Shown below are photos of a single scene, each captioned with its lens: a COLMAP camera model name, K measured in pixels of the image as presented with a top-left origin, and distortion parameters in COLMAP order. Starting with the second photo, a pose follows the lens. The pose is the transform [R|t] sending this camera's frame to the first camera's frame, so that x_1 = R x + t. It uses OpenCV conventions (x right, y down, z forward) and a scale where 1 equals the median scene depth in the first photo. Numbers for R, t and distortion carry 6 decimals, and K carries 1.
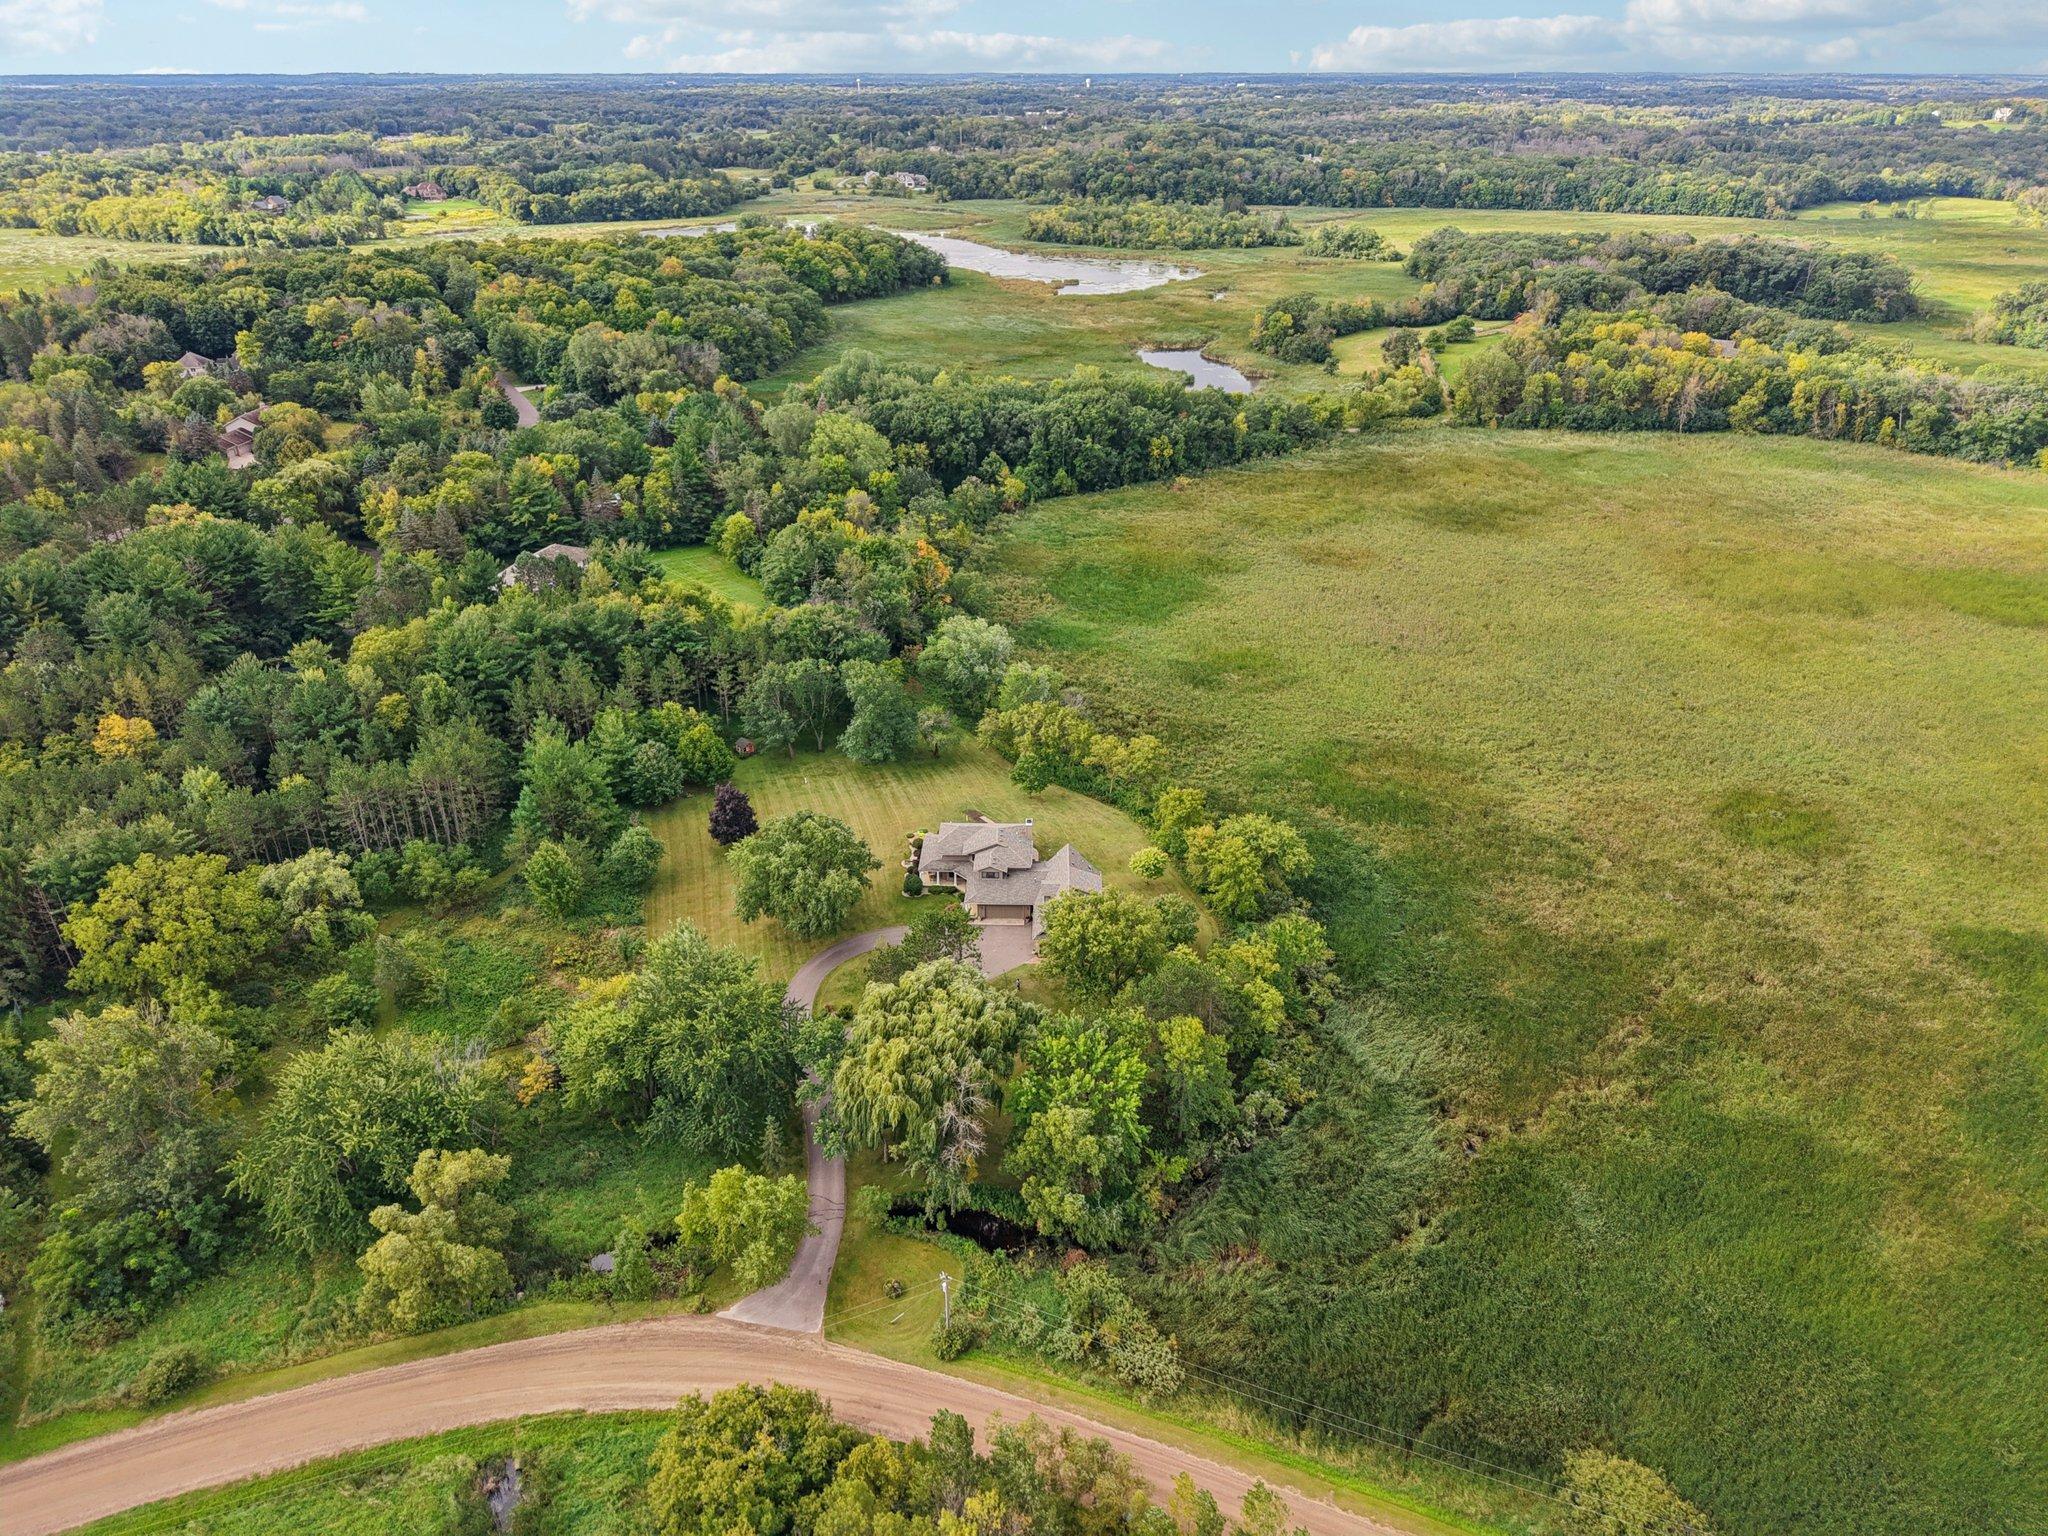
lens RADIAL K [[1391.2, 0, 1015.7], [0, 1391.2, 766.3], [0, 0, 1]] dist [0.009898, -0.003011]
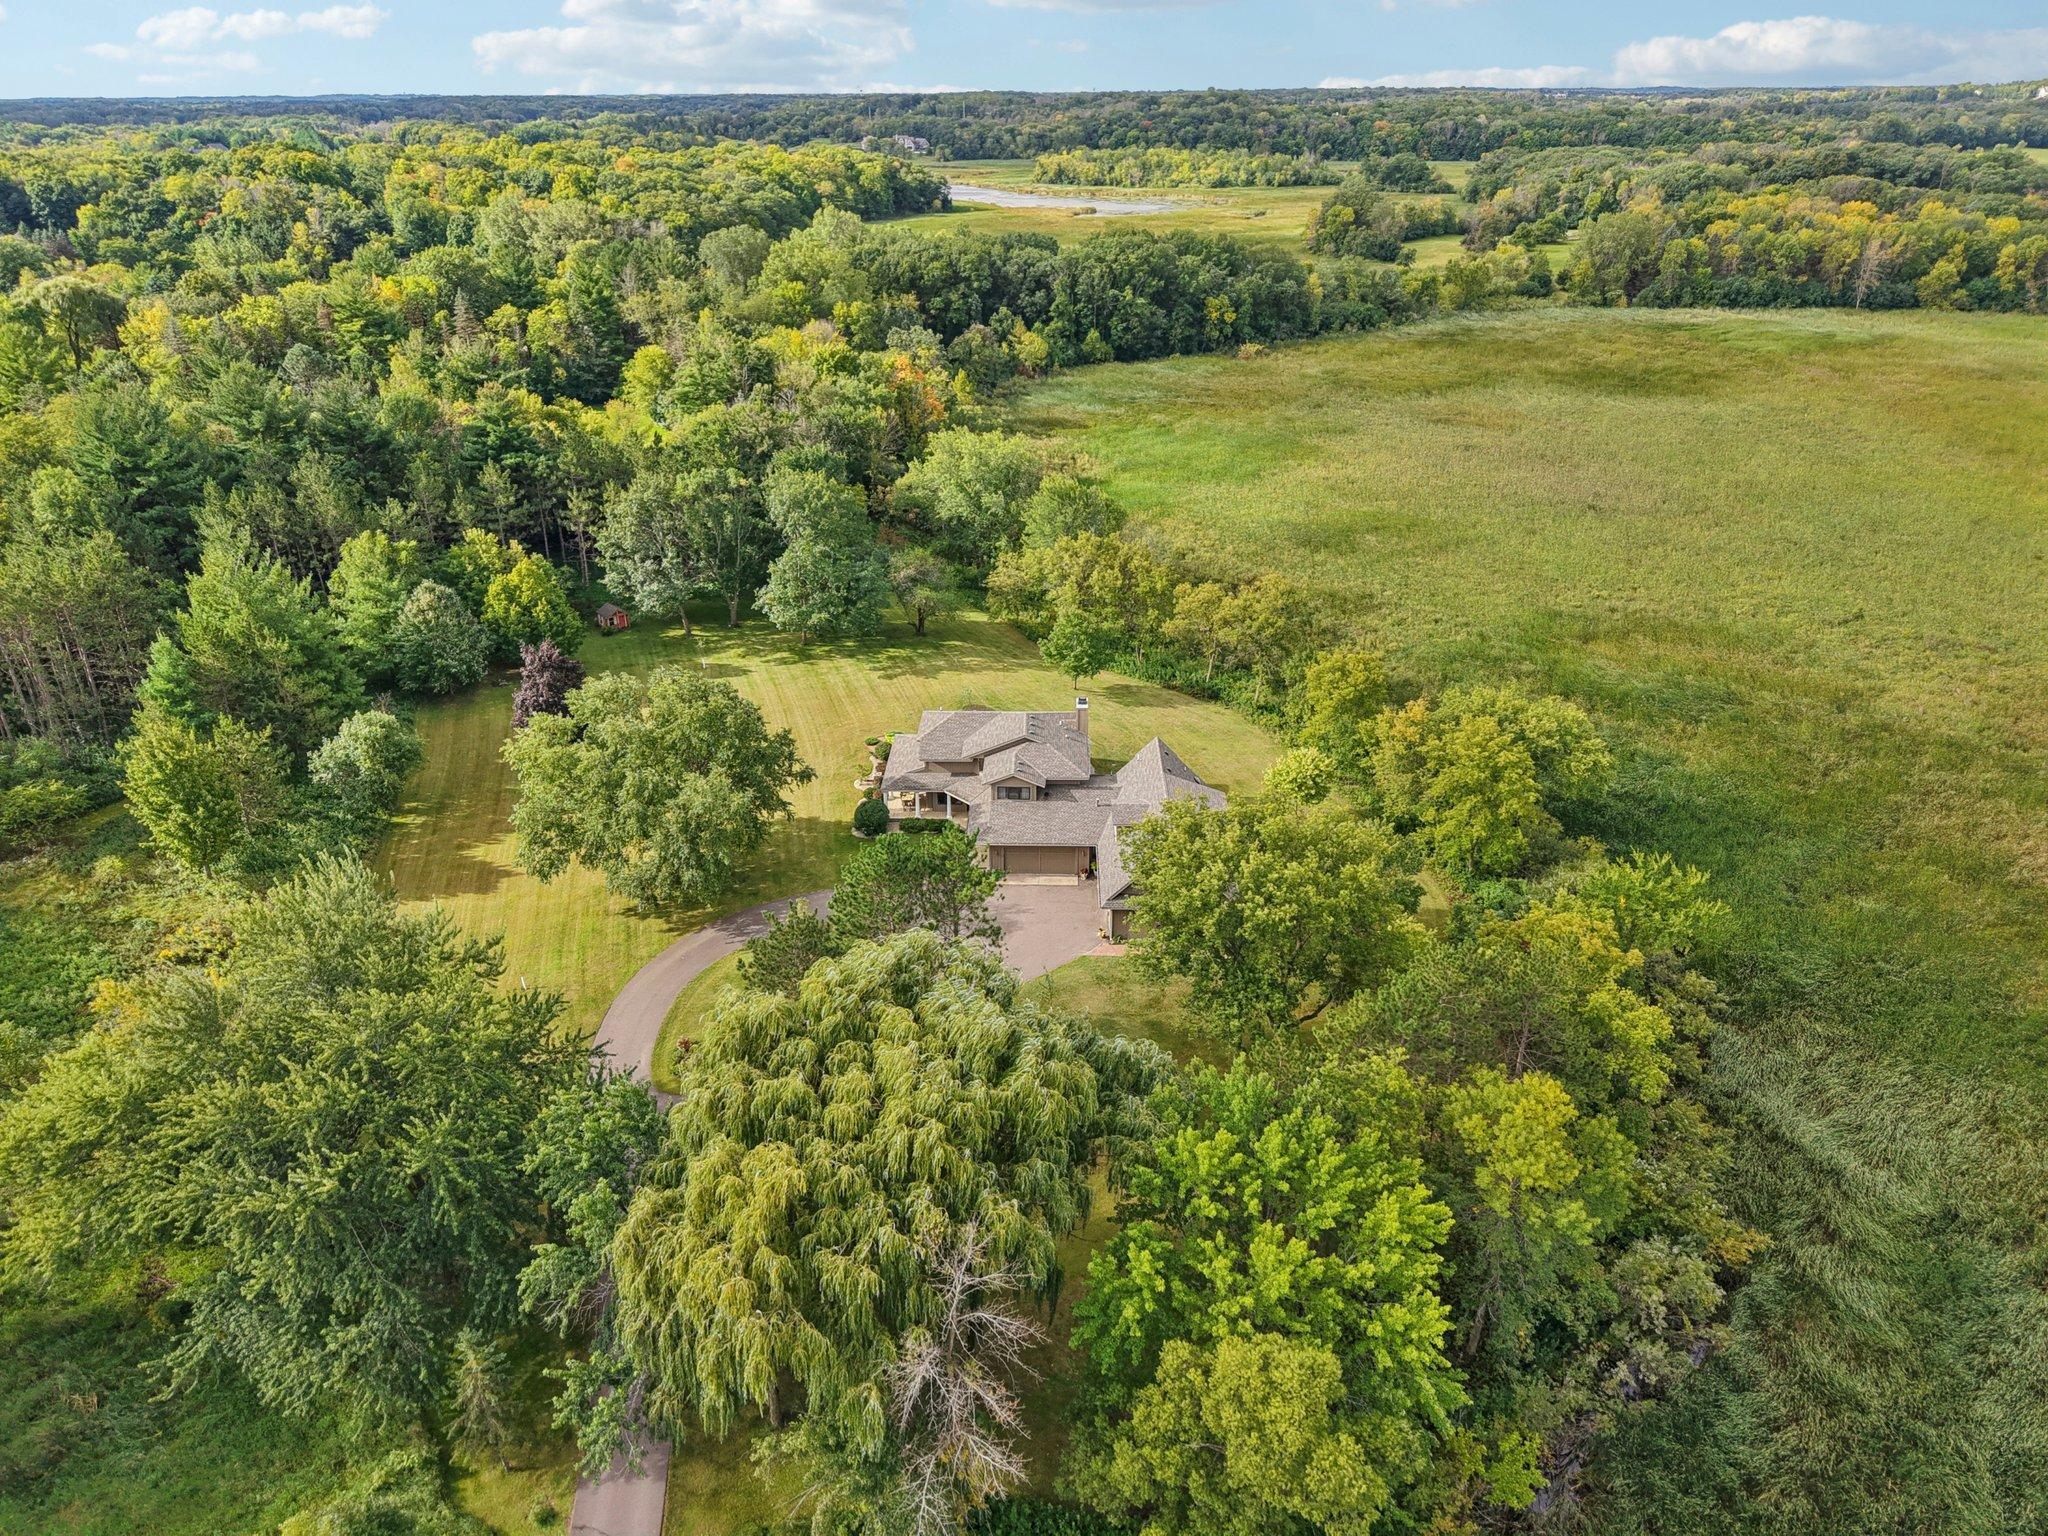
lens RADIAL K [[1391.2, 0, 1019.4], [0, 1391.2, 768.3], [0, 0, 1]] dist [0.009898, -0.003011]
pose [[0.999994, -0.003405, -0.001100, -0.007901], [0.003393, 0.999933, -0.011078, 0.037426], [0.001137, 0.011074, 0.999938, 0.232432]]
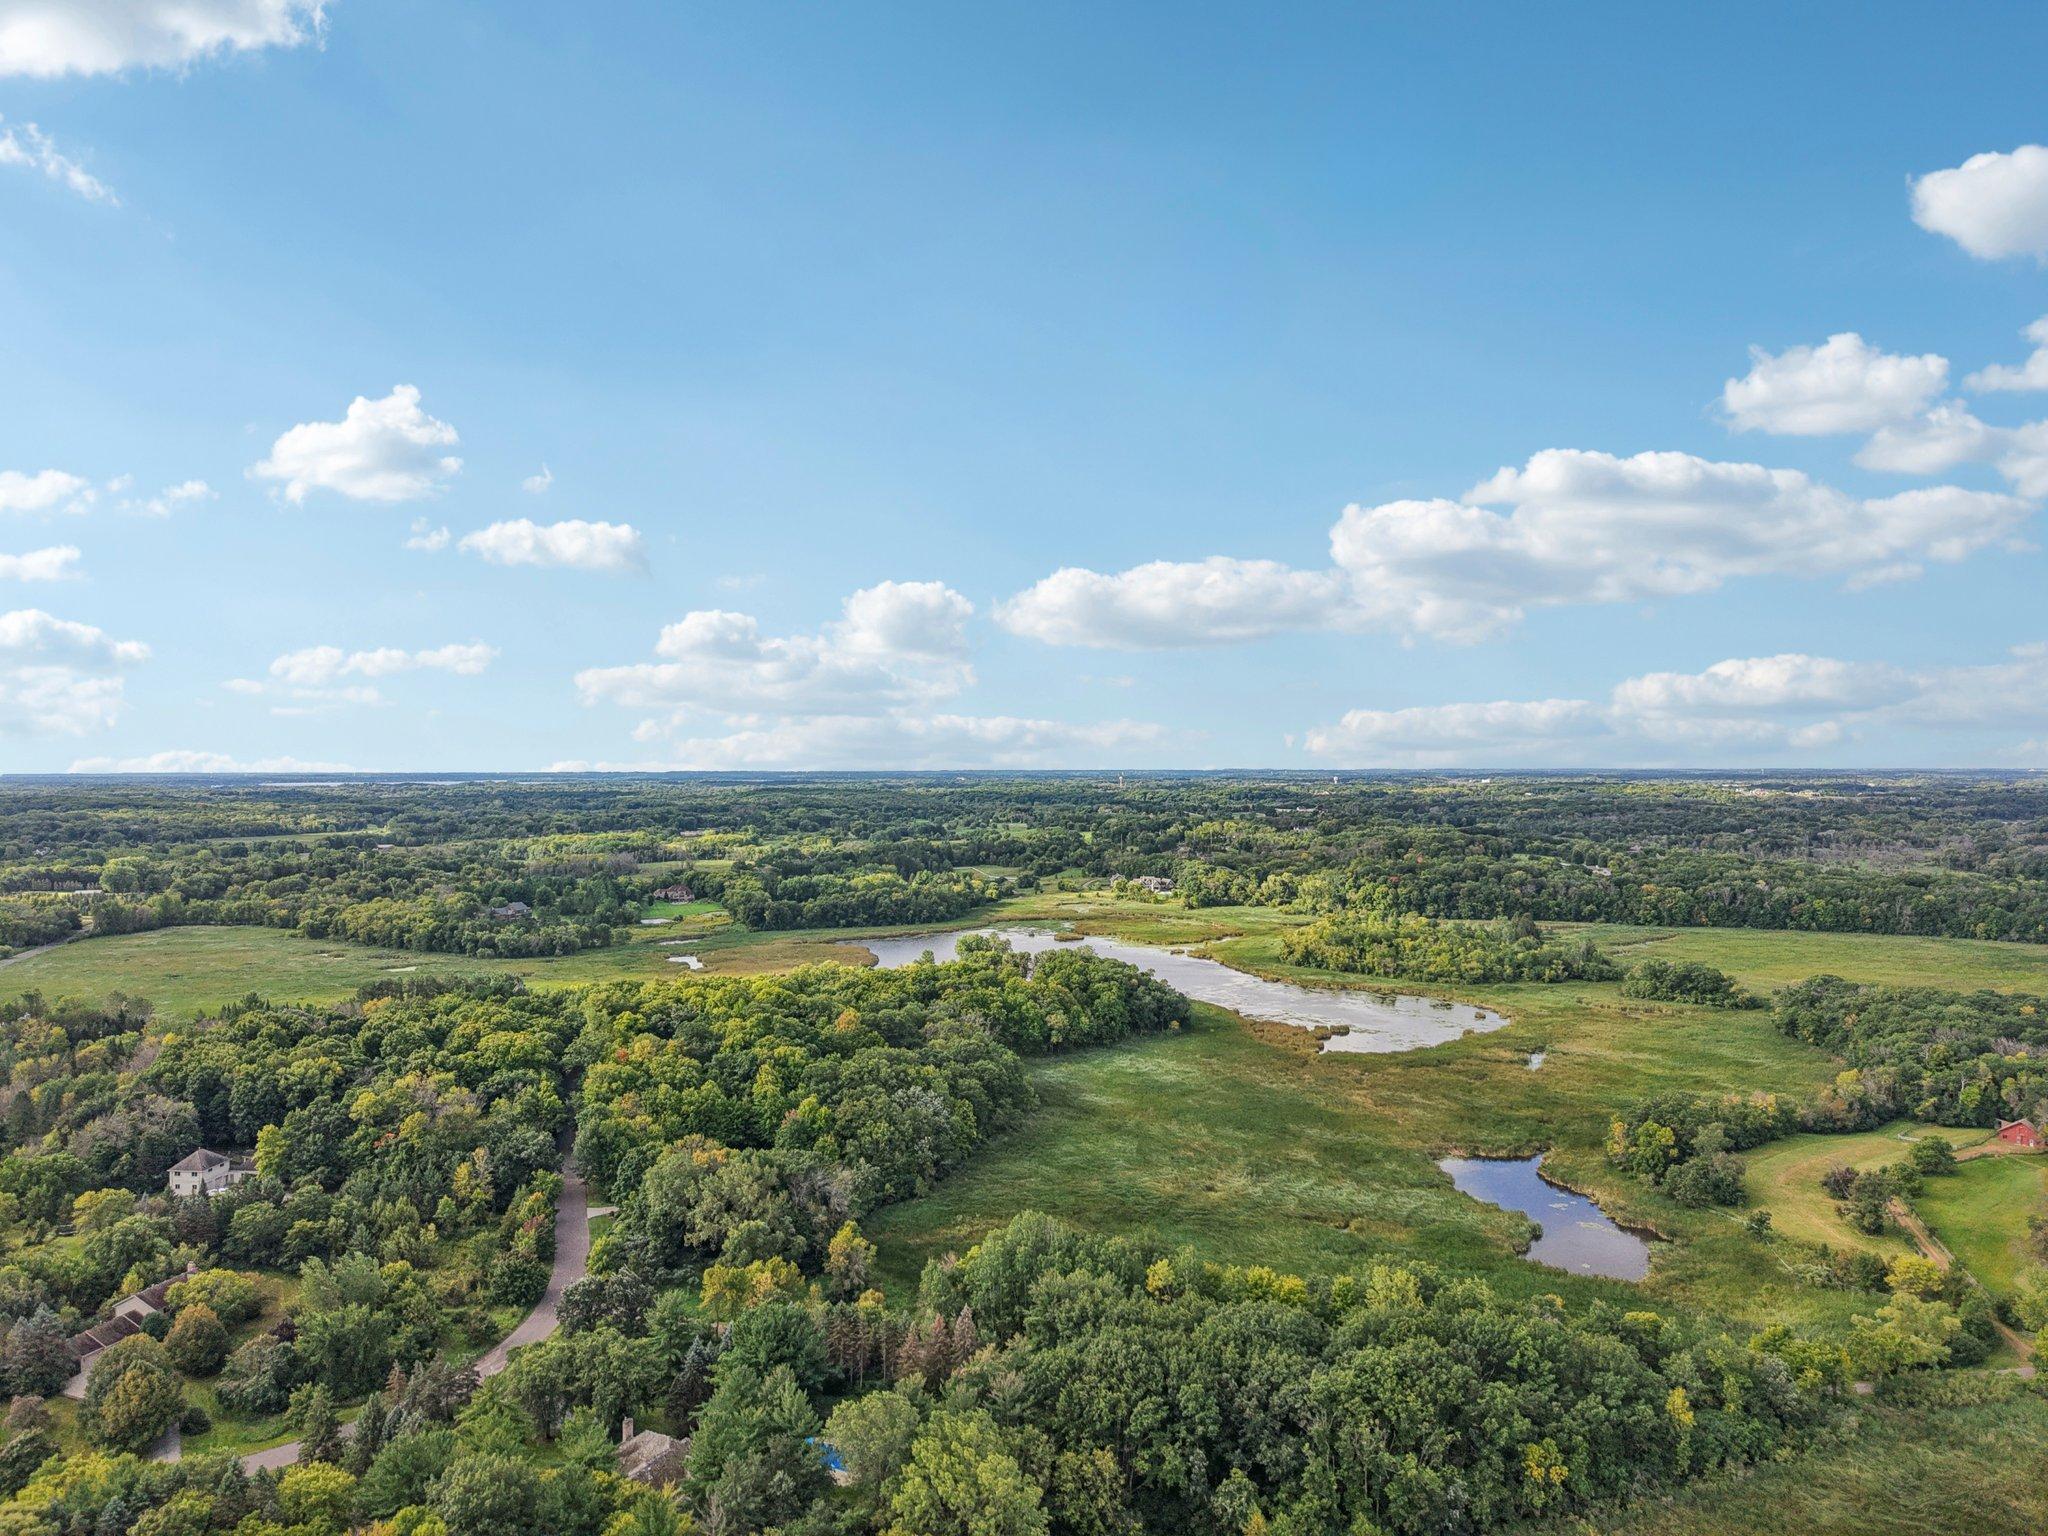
lens RADIAL K [[1391.2, 0, 1019.0], [0, 1391.2, 763.7], [0, 0, 1]] dist [0.009898, -0.003011]
pose [[0.984557, -0.003662, -0.175026, -0.003755], [-0.075289, 0.893743, -0.442215, -0.225319], [0.158048, 0.448563, 0.879666, 0.363343]]
